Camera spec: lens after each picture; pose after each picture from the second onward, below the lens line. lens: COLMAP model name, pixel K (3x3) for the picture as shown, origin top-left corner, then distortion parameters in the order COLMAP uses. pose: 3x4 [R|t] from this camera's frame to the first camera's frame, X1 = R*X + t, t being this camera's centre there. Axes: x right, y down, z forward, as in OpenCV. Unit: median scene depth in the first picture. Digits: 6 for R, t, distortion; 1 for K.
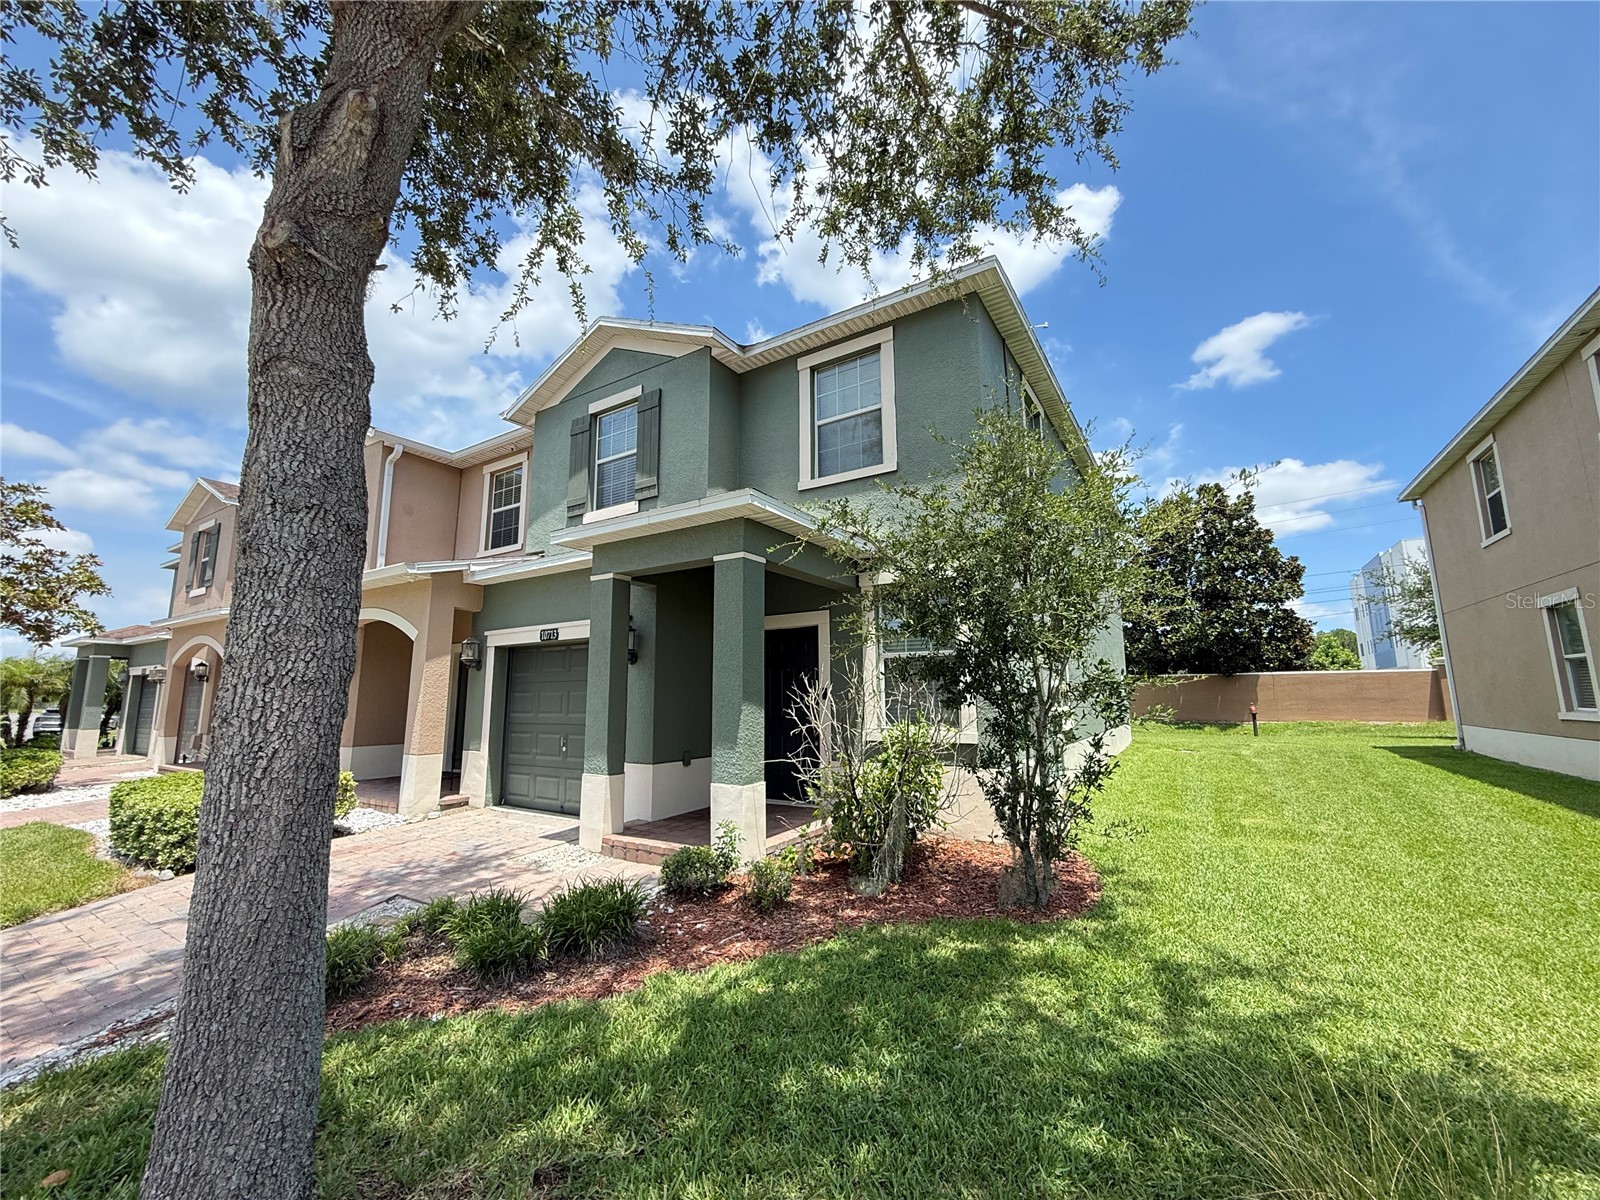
lens RADIAL K [[639.0, 0, 811.4], [0, 639.0, 597.3], [0, 0, 1]] dist [0.000070, 0.001097]
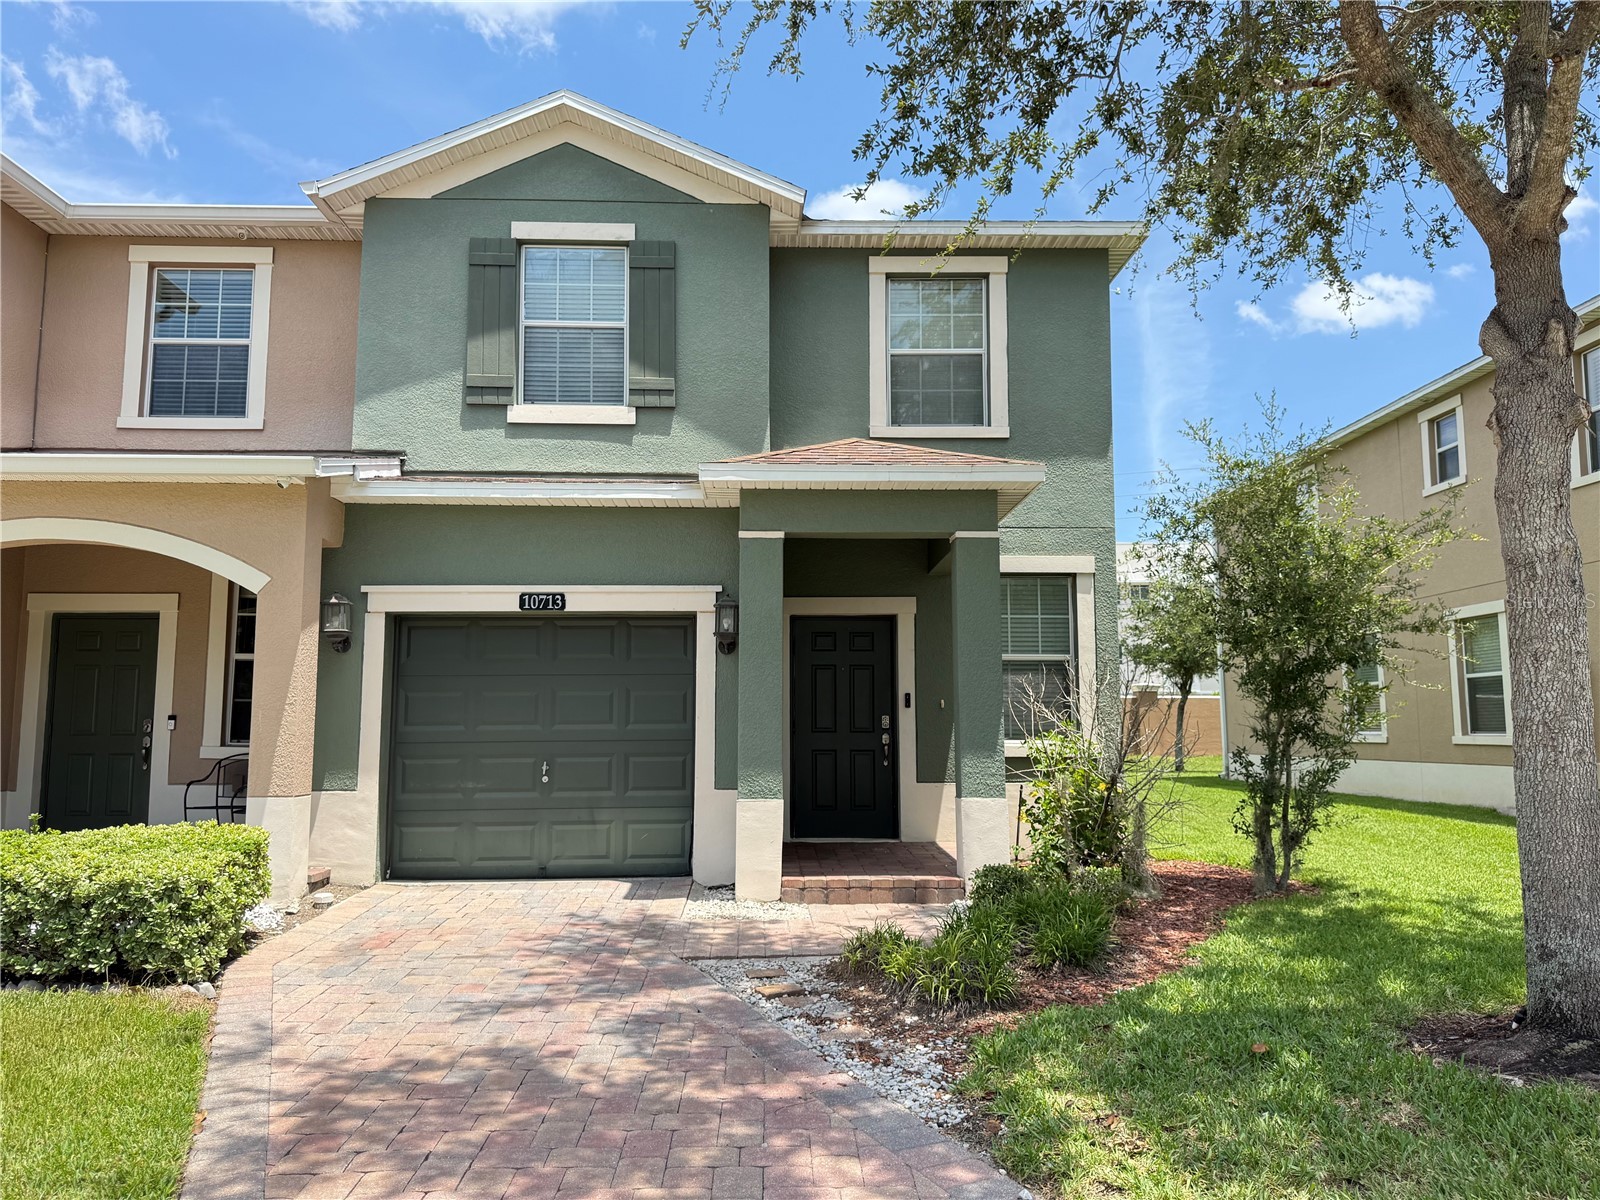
lens RADIAL K [[1137.7, 0, 794.1], [0, 1137.7, 589.4], [0, 0, 1]] dist [0.041122, -0.046317]
pose [[0.832552, 0.082582, 0.547757, -0.783385], [-0.098148, 0.995171, -0.000858, 0.021383], [-0.545183, -0.053047, 0.836637, -0.080609]]
